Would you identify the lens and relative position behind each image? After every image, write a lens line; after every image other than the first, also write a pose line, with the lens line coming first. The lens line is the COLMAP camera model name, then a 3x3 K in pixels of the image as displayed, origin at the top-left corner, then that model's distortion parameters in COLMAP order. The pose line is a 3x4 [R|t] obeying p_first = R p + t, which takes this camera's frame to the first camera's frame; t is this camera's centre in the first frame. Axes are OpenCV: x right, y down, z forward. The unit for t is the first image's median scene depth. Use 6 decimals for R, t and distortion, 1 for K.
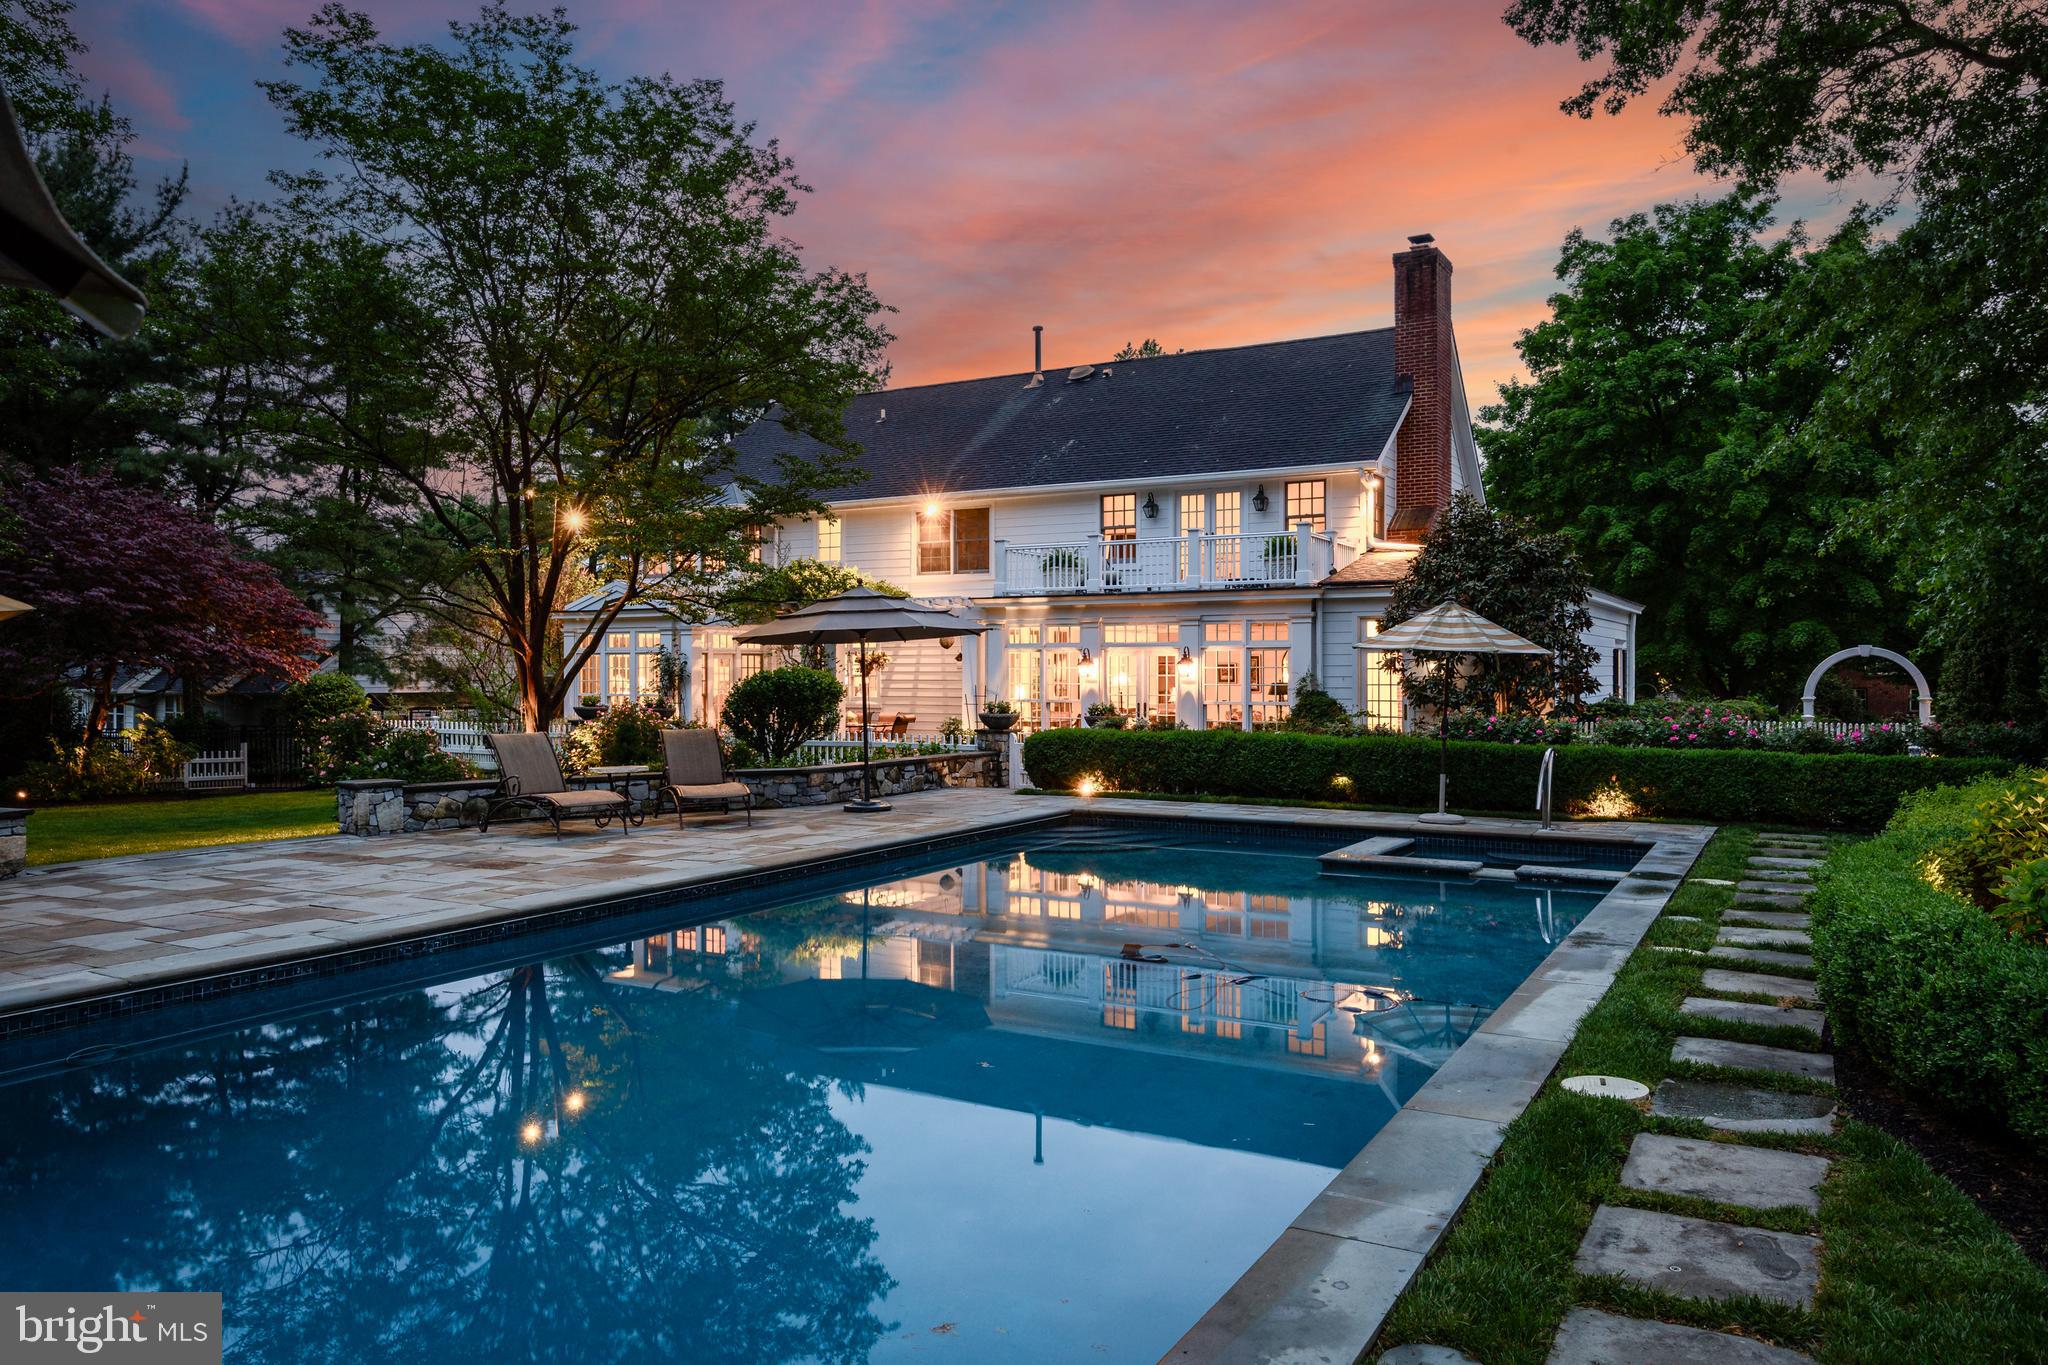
lens RADIAL K [[1377.2, 0, 1024.0], [0, 1377.2, 682.5], [0, 0, 1]] dist [-0.008614, -0.000531]
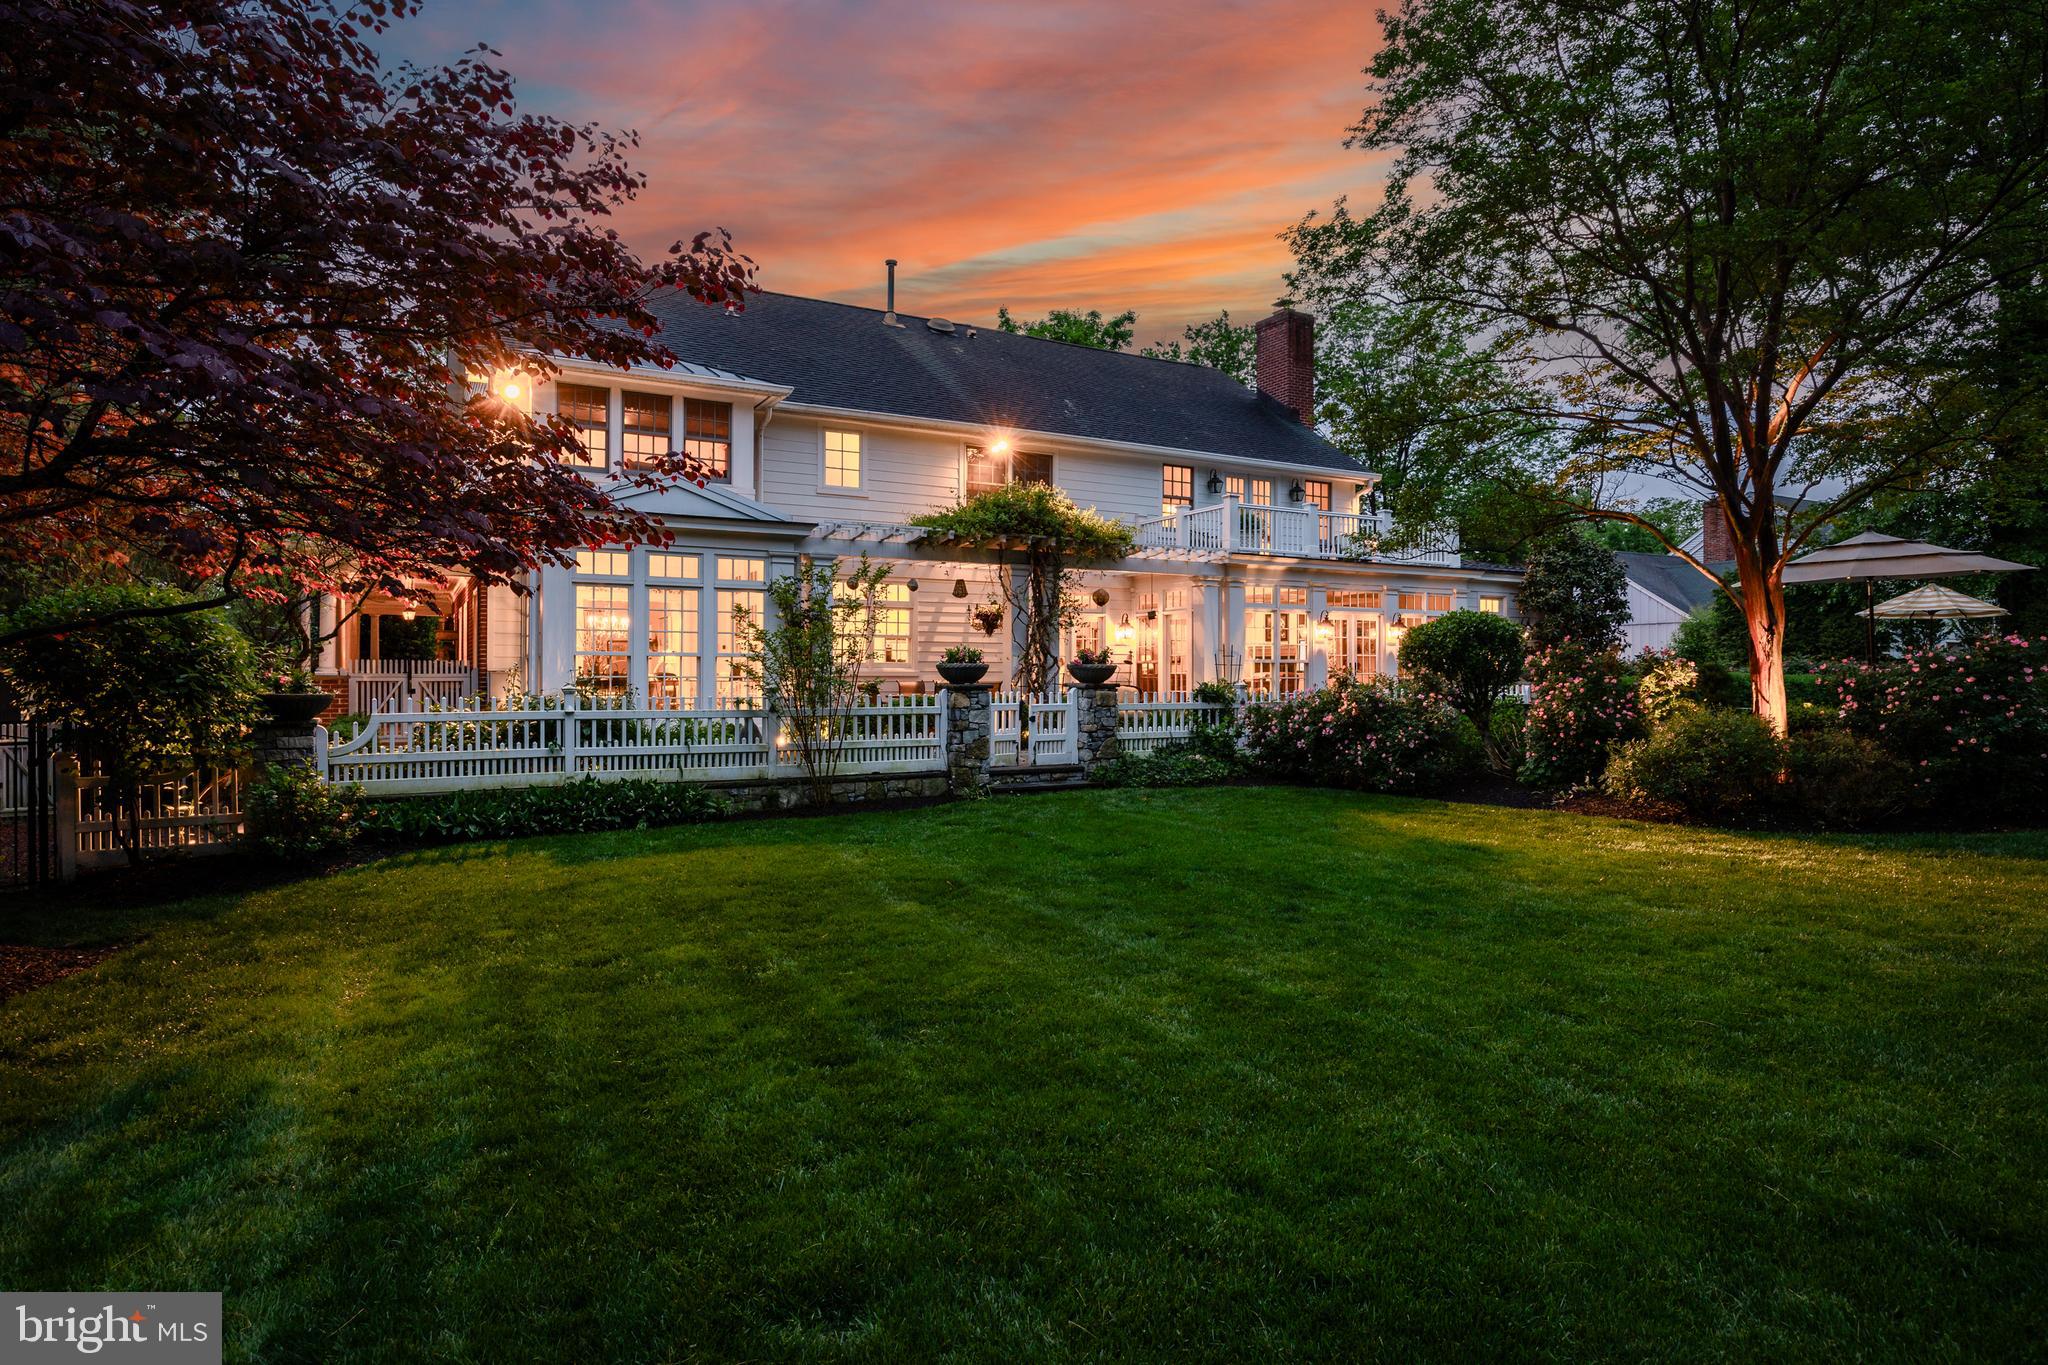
lens RADIAL K [[1130.4, 0, 1024.0], [0, 1130.4, 682.5], [0, 0, 1]] dist [-0.013577, -0.000415]
pose [[0.502378, -0.006814, 0.864621, -0.803755], [0.004765, 0.999976, 0.005112, 0.024394], [-0.864635, 0.001552, 0.502398, 0.742202]]
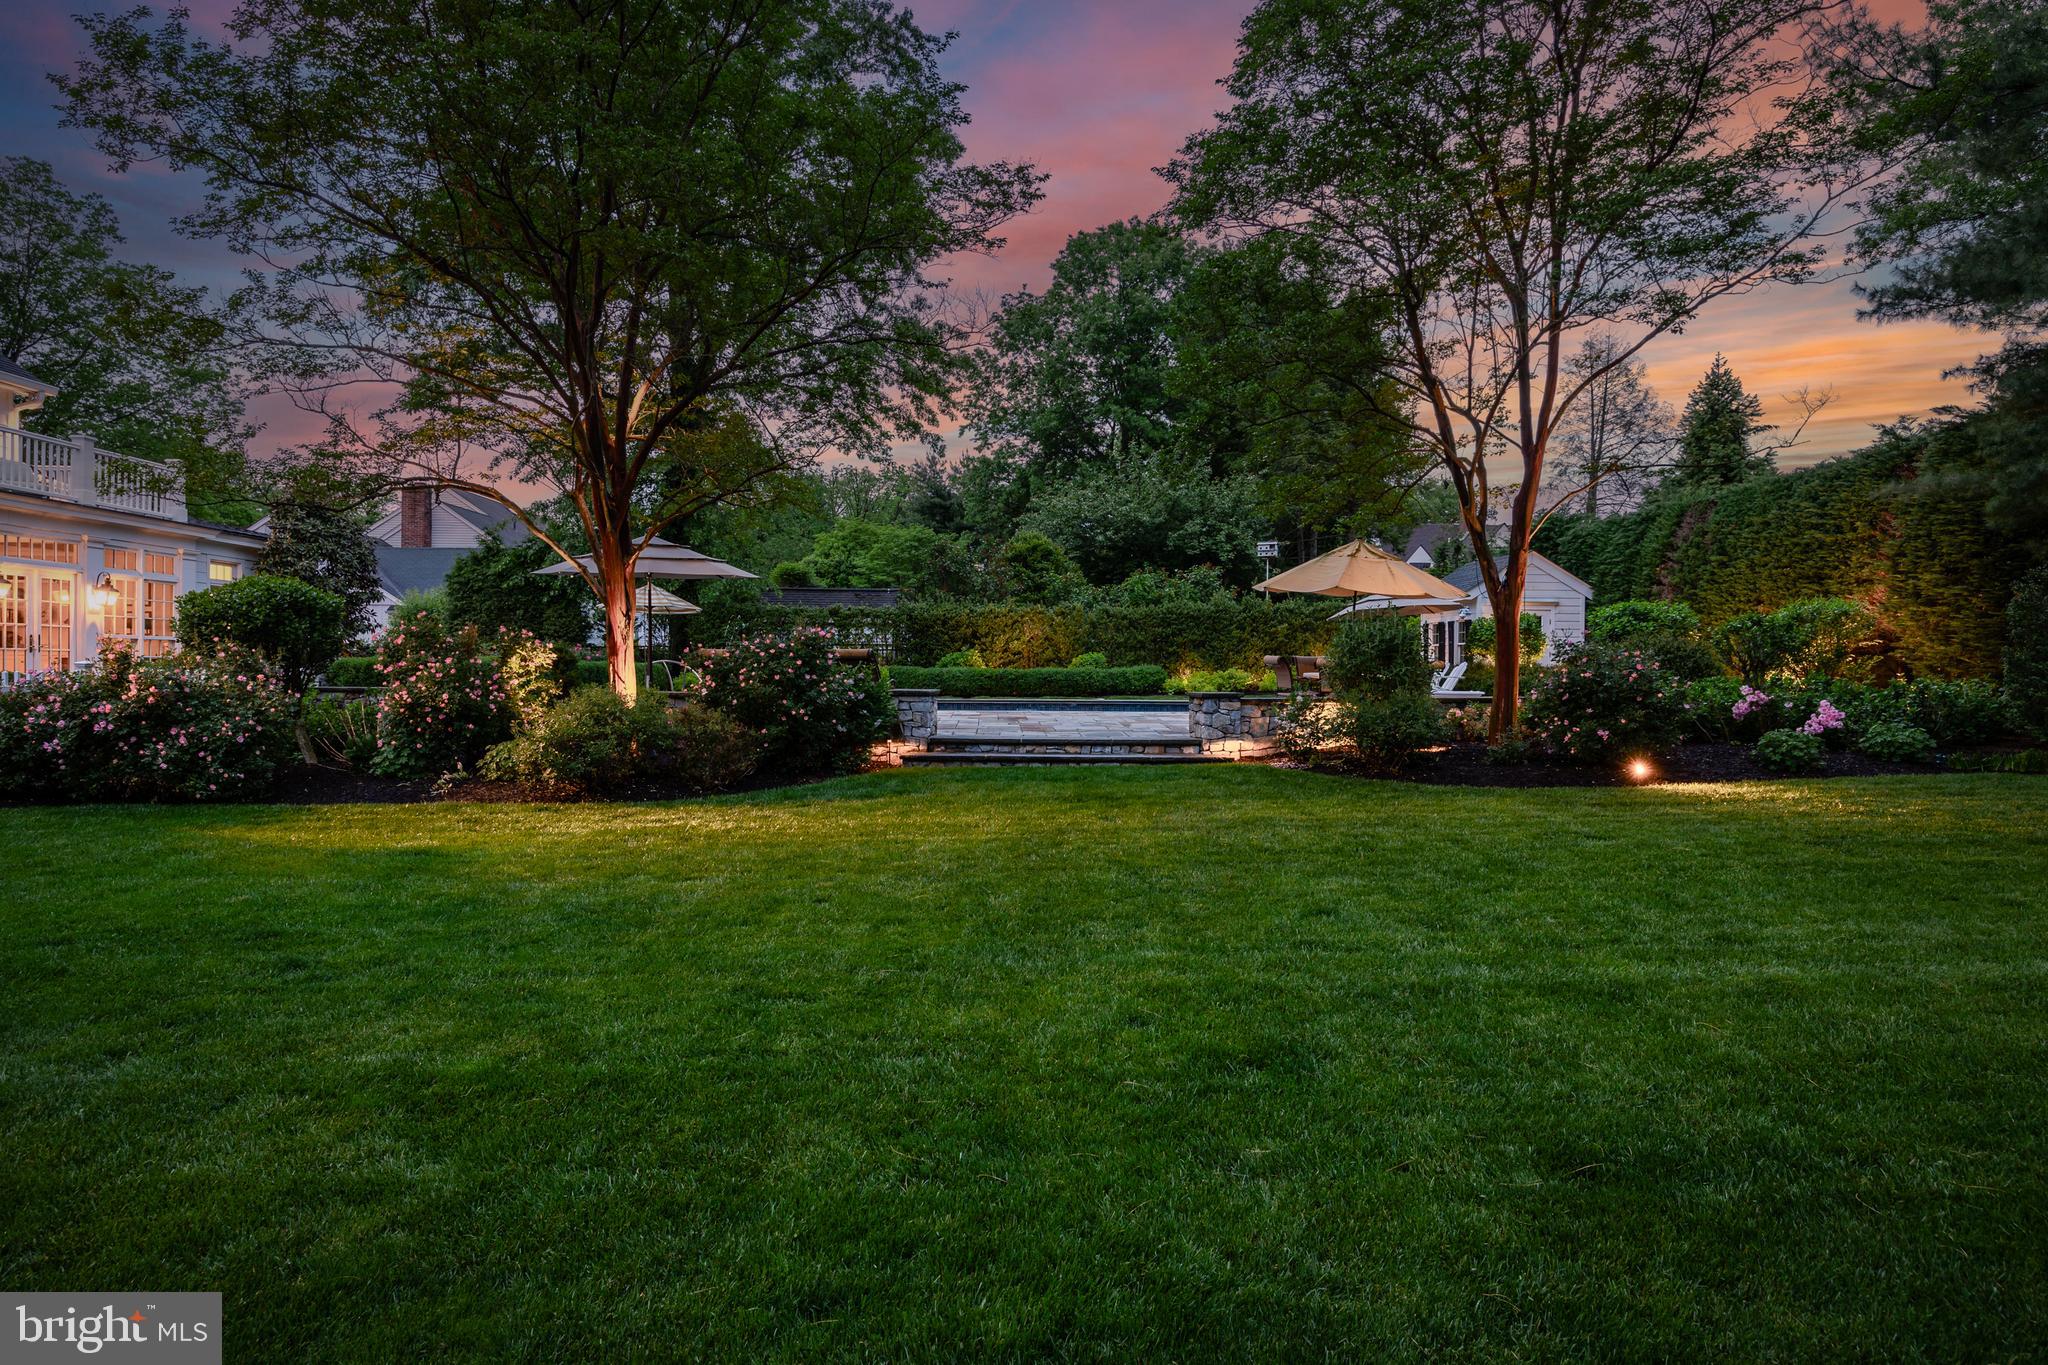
lens RADIAL K [[1130.4, 0, 1024.0], [0, 1130.4, 682.5], [0, 0, 1]] dist [-0.013577, -0.000415]
pose [[-0.546570, -0.018013, 0.837220, -0.771098], [-0.008661, 0.999837, 0.015858, 0.026642], [-0.837369, 0.001416, -0.546637, 0.825187]]
